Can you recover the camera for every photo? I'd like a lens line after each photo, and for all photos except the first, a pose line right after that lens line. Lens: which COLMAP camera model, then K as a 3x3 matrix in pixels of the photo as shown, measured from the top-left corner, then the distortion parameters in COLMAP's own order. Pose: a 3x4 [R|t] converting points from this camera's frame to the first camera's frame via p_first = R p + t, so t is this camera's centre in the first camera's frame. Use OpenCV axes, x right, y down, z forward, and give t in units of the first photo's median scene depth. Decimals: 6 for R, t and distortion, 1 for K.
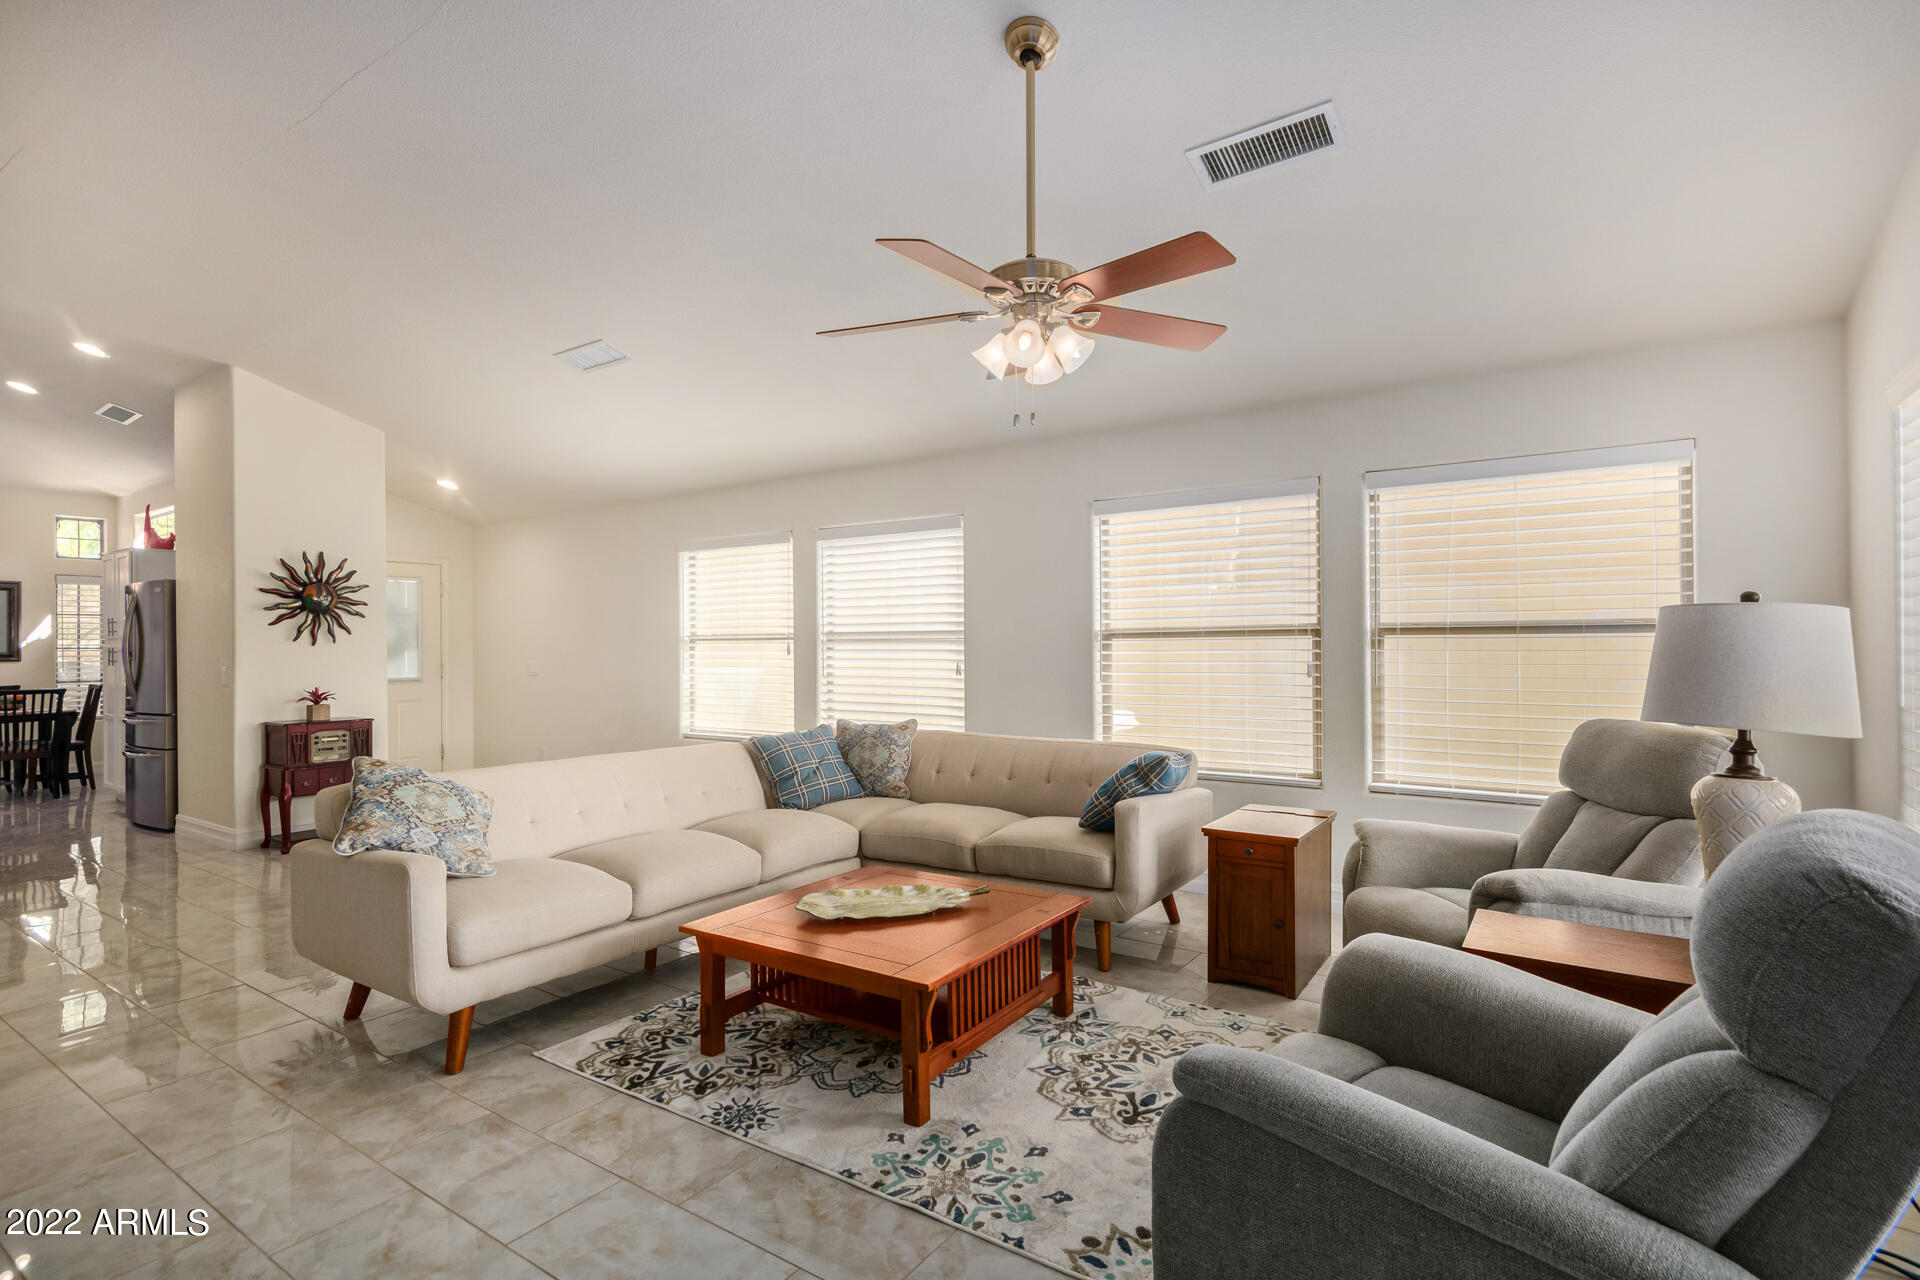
lens RADIAL K [[913.3, 0, 976.7], [0, 913.3, 635.9], [0, 0, 1]] dist [-0.000271, 0.000809]
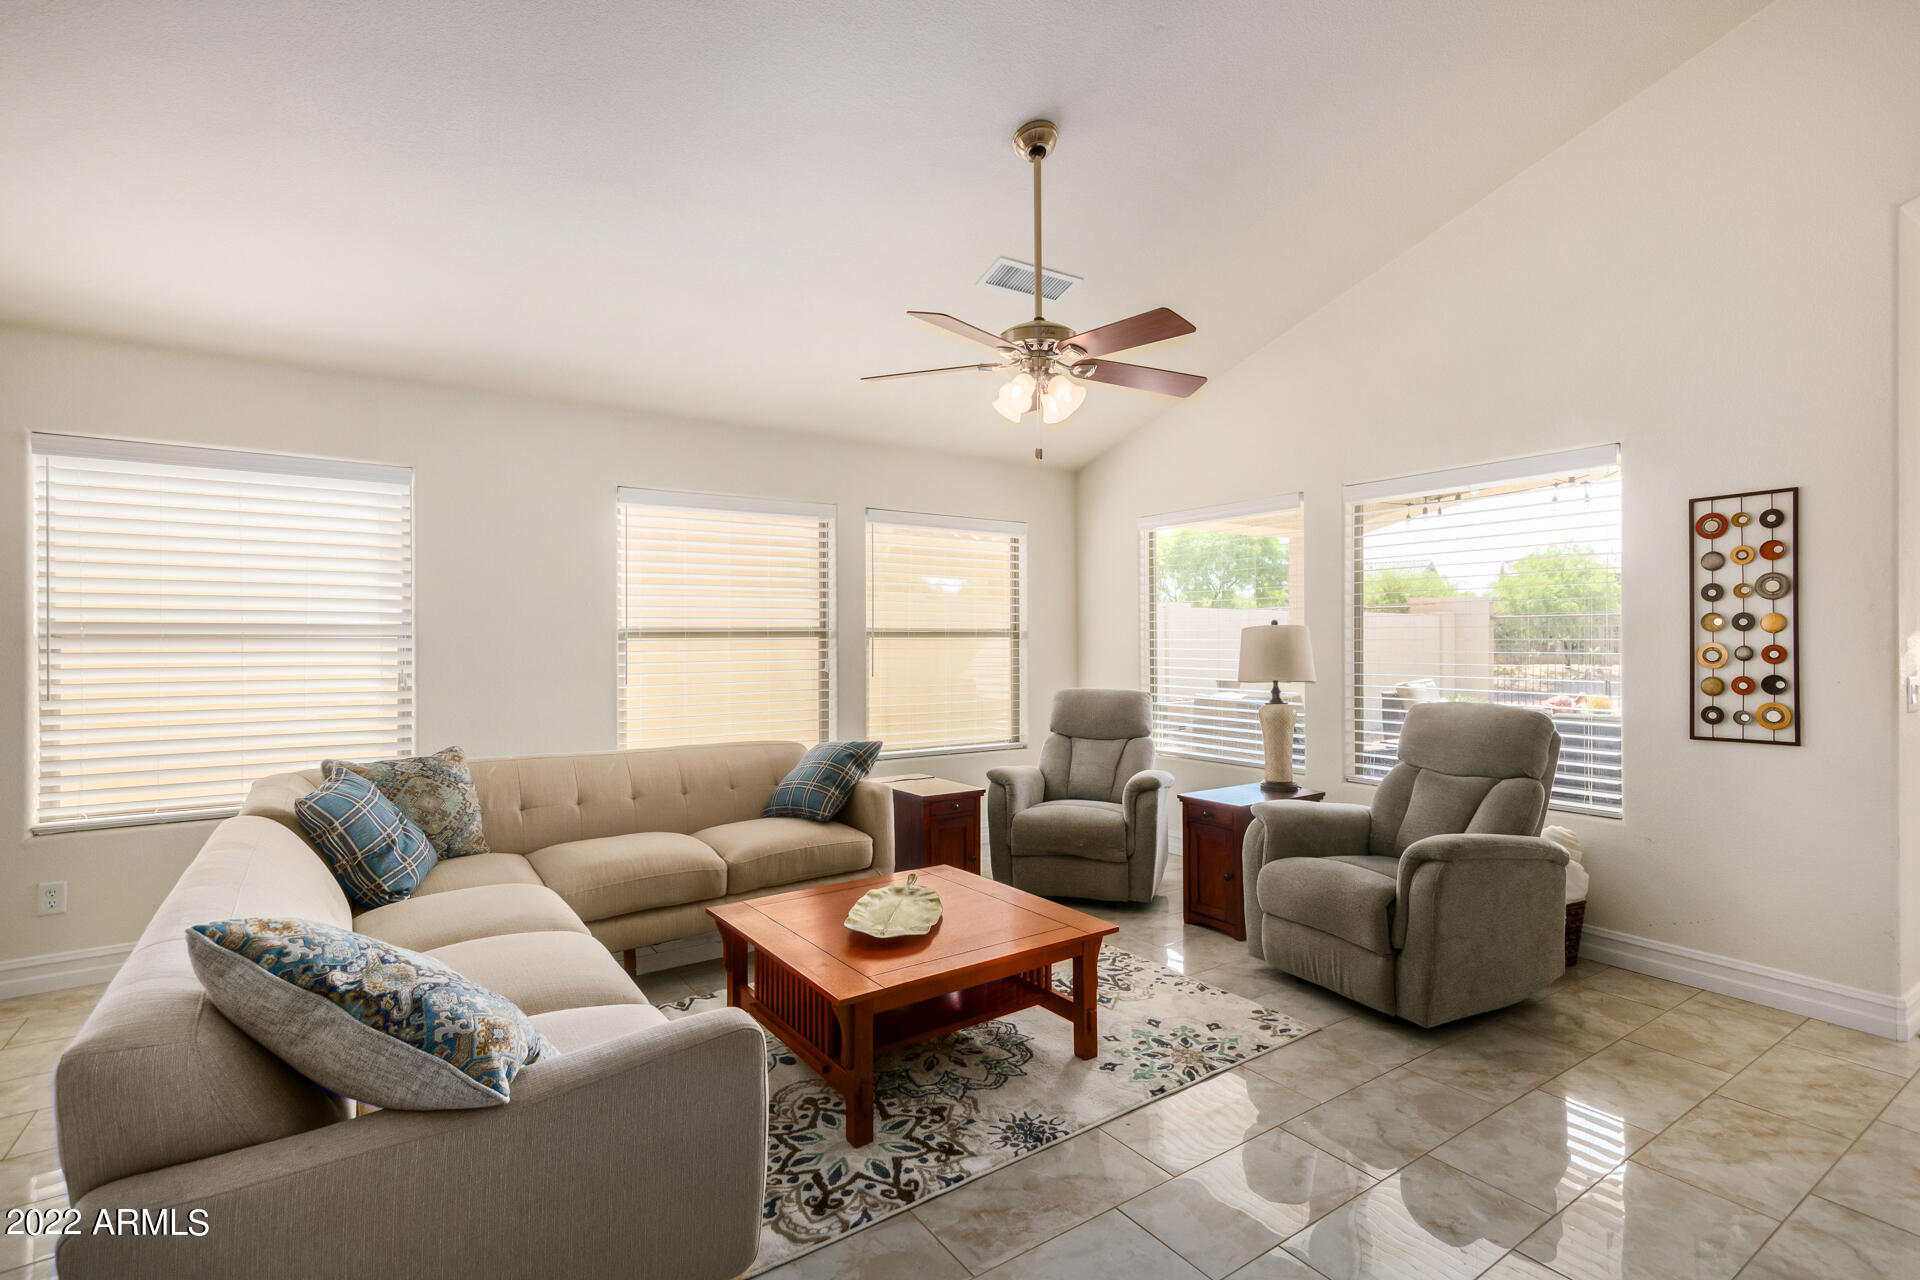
lens RADIAL K [[900.4, 0, 967.3], [0, 900.4, 633.0], [0, 0, 1]] dist [-0.002975, -0.000238]
pose [[0.367969, 0.014779, 0.929721, -0.916705], [-0.008161, 0.999887, -0.012664, 0.010662], [-0.929802, -0.002928, 0.368048, 0.559538]]
